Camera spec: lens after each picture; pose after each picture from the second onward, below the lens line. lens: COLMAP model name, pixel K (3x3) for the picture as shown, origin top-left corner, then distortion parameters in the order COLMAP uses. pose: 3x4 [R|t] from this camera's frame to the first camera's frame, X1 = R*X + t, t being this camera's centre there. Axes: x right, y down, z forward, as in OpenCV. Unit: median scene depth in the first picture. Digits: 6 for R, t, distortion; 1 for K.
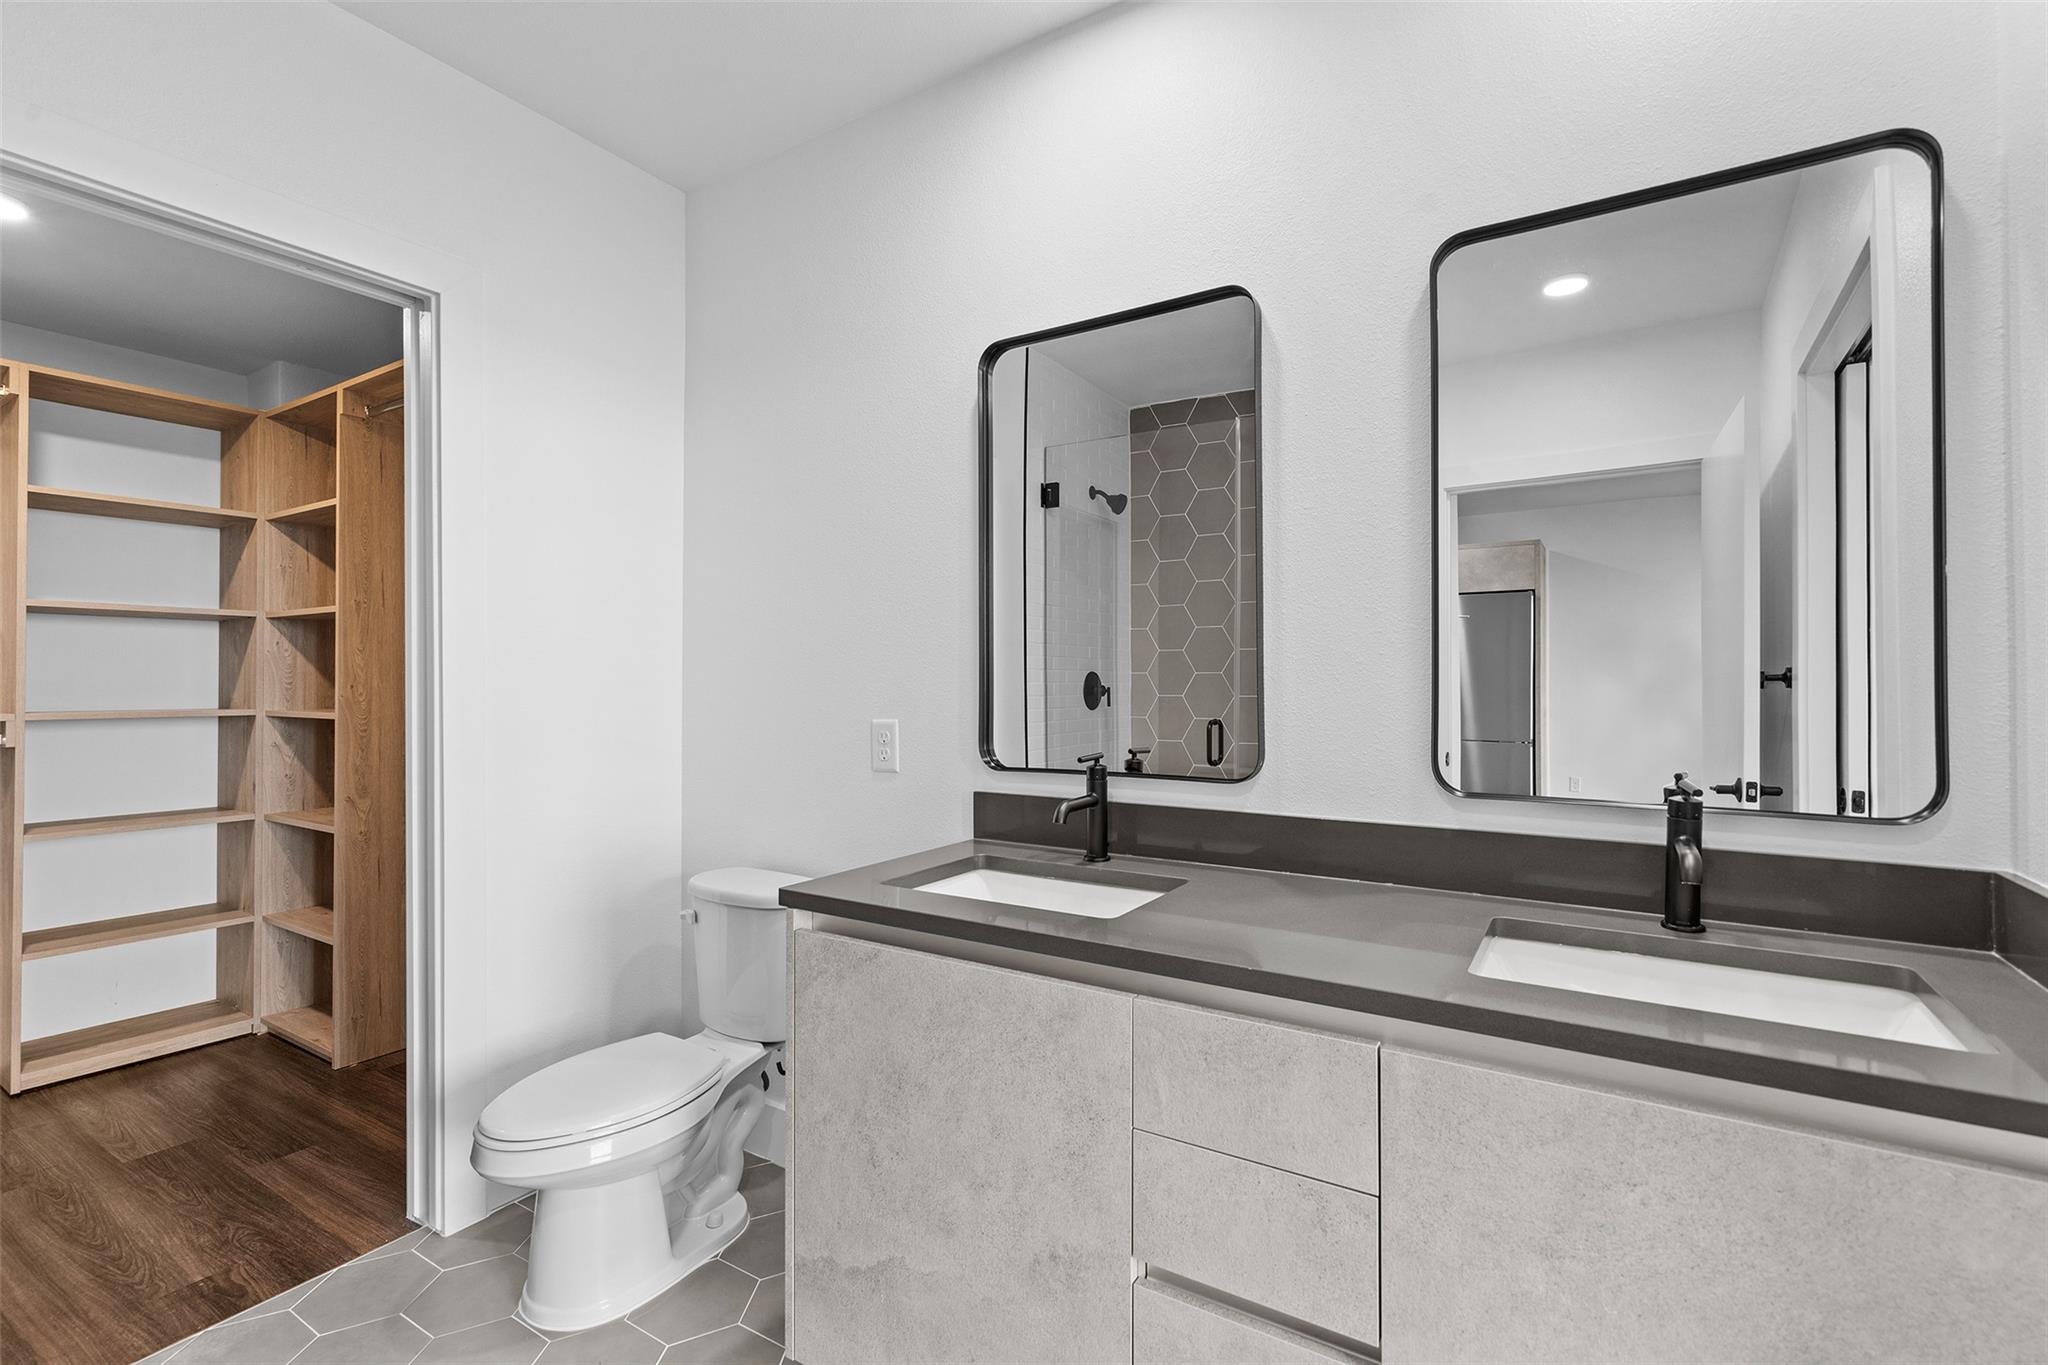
lens RADIAL K [[928.2, 0, 1021.8], [0, 928.2, 680.2], [0, 0, 1]] dist [-0.000273, -0.000210]
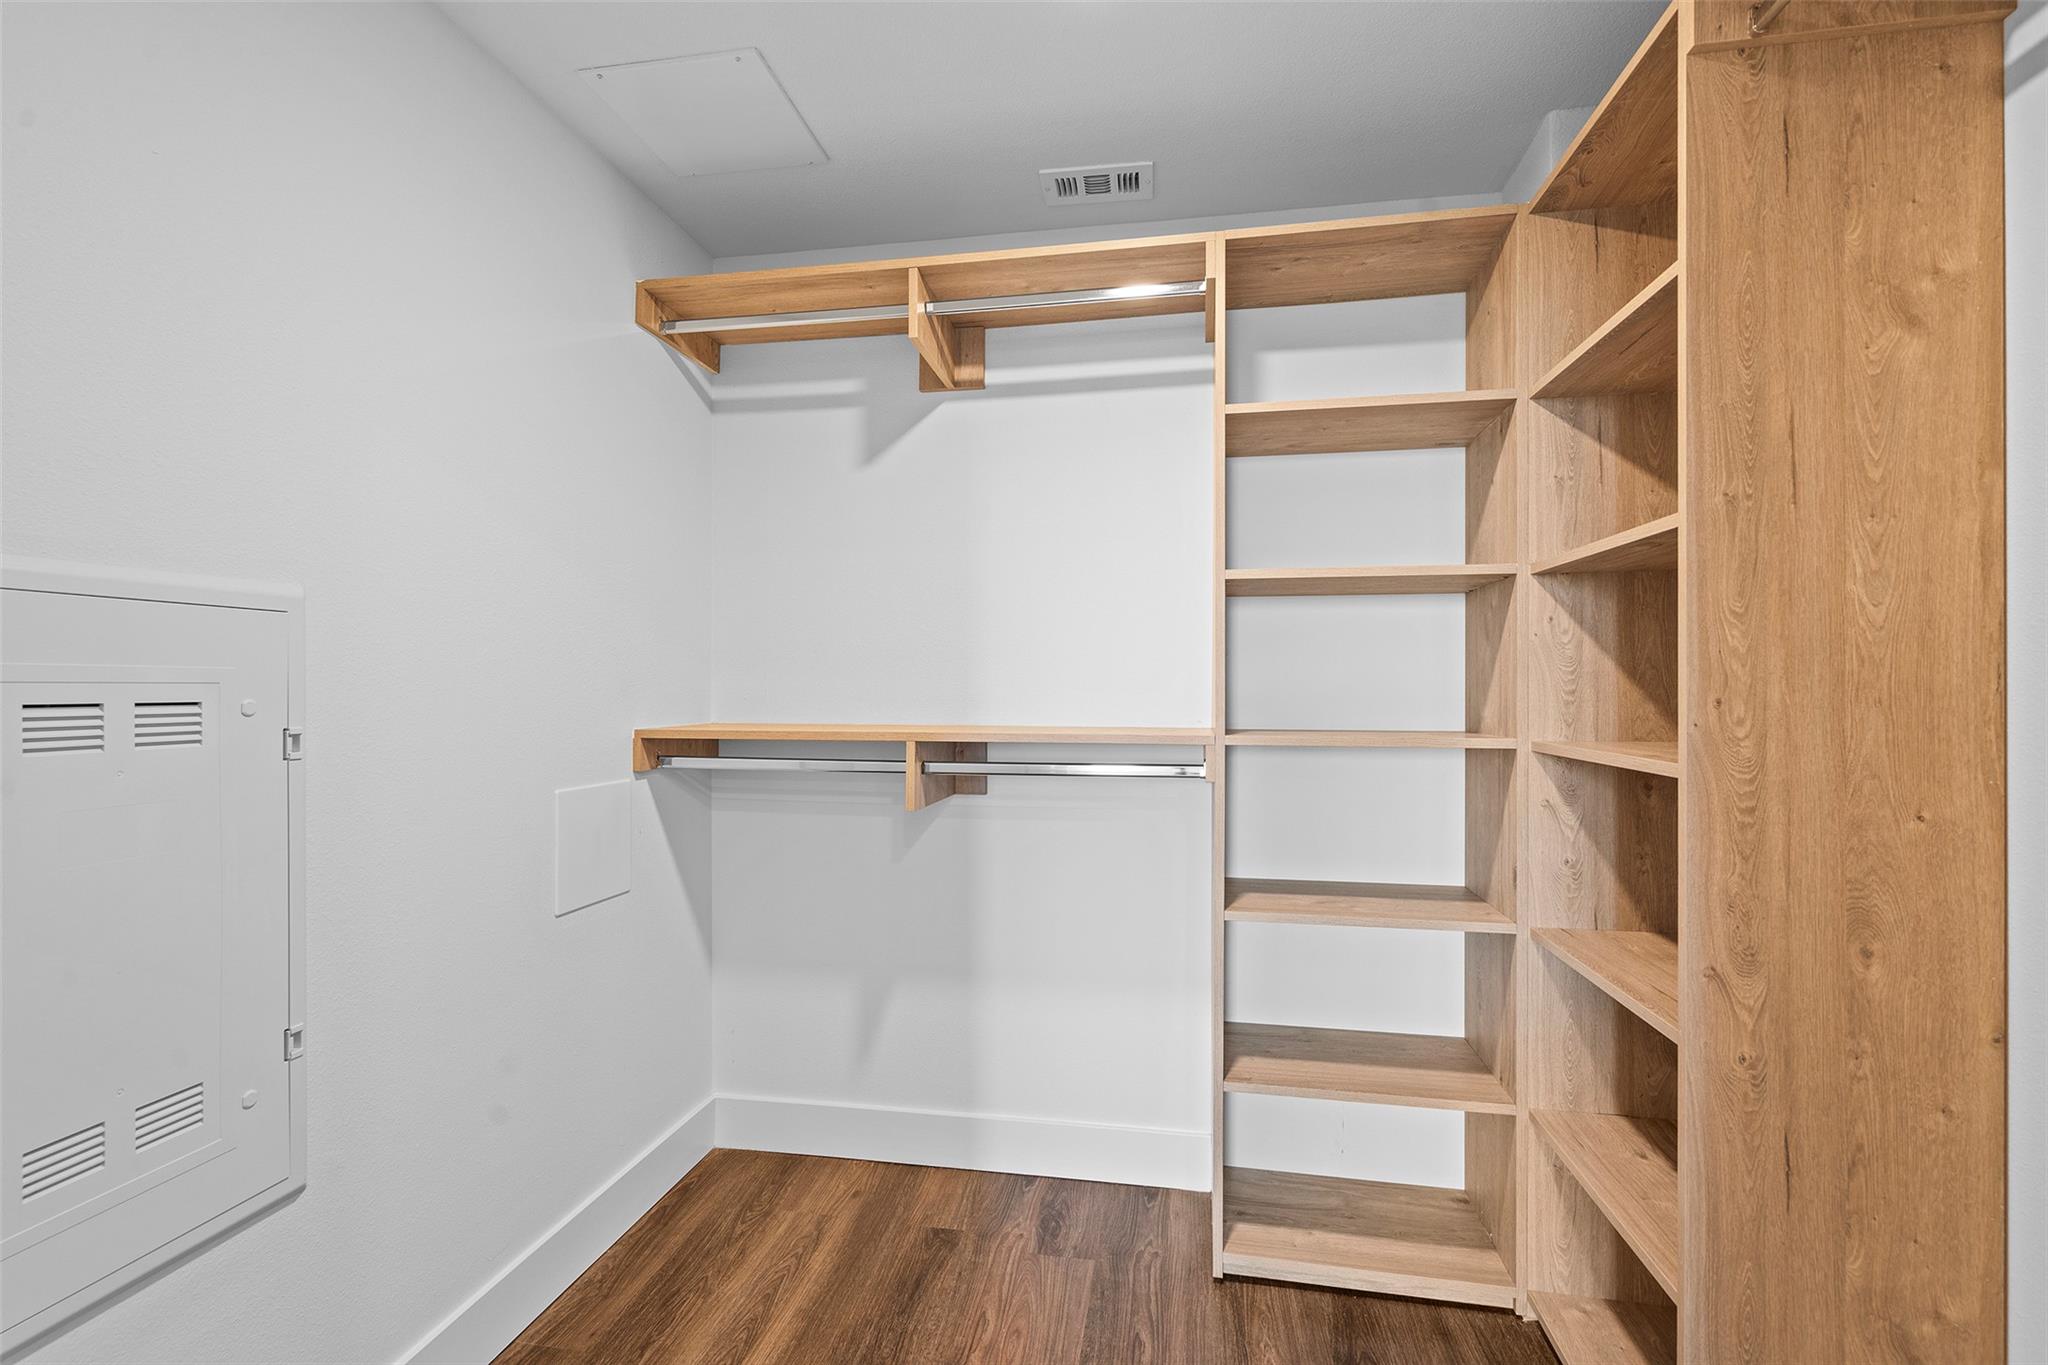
lens RADIAL K [[928.2, 0, 1021.8], [0, 928.2, 680.2], [0, 0, 1]] dist [-0.000273, -0.000210]
pose [[0.379667, -0.006633, -0.925100, -0.416471], [0.002601, 0.999978, -0.006102, -0.001177], [0.925120, -0.000089, 0.379676, 0.505974]]
